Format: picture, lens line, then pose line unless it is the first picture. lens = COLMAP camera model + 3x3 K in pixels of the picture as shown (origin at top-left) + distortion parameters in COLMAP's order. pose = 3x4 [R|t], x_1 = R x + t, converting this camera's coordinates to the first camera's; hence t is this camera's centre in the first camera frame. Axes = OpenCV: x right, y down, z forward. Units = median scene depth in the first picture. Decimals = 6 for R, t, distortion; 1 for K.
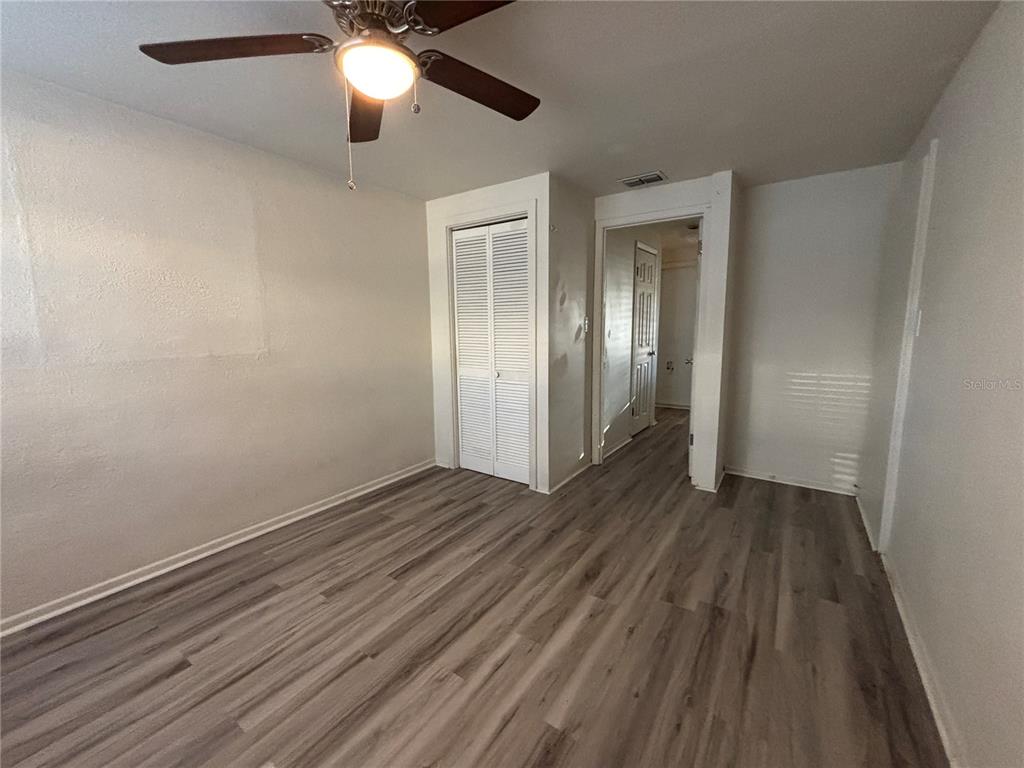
lens RADIAL K [[415.7, 0, 513.8], [0, 415.7, 380.6], [0, 0, 1]] dist [-0.001074, -0.000537]
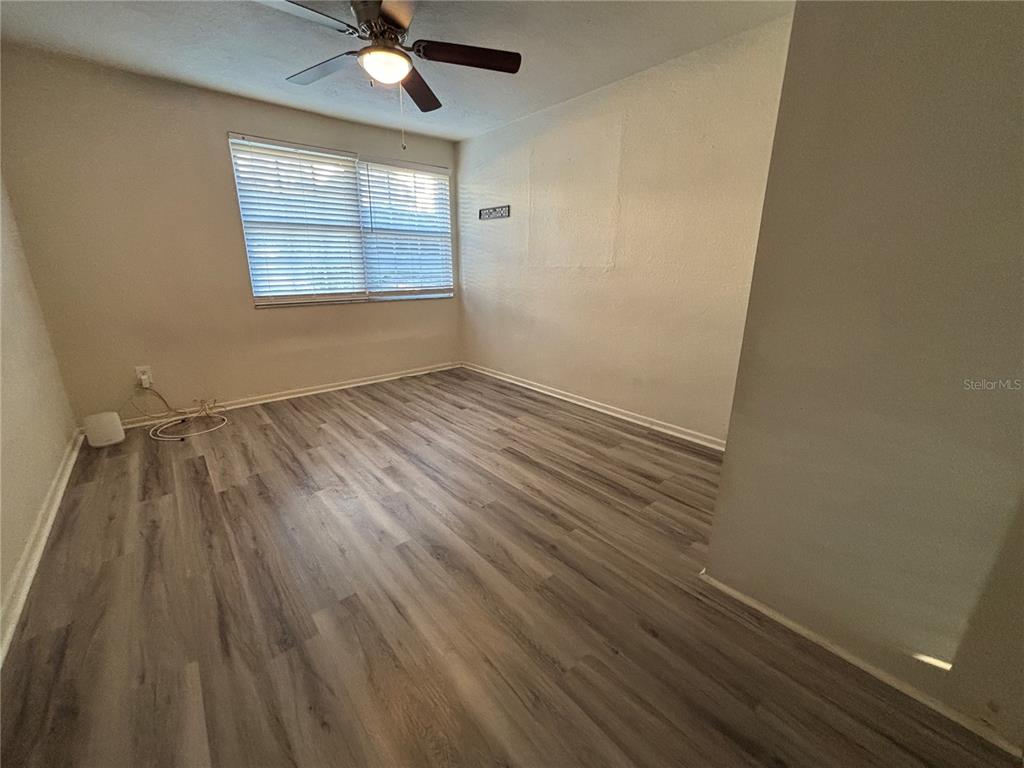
lens RADIAL K [[415.7, 0, 515.5], [0, 415.7, 386.5], [0, 0, 1]] dist [-0.001074, -0.000537]
pose [[-0.261248, 0.280409, -0.923645, 0.762913], [-0.134267, 0.937017, 0.322446, -0.105095], [0.955888, 0.208253, -0.207144, 1.182758]]
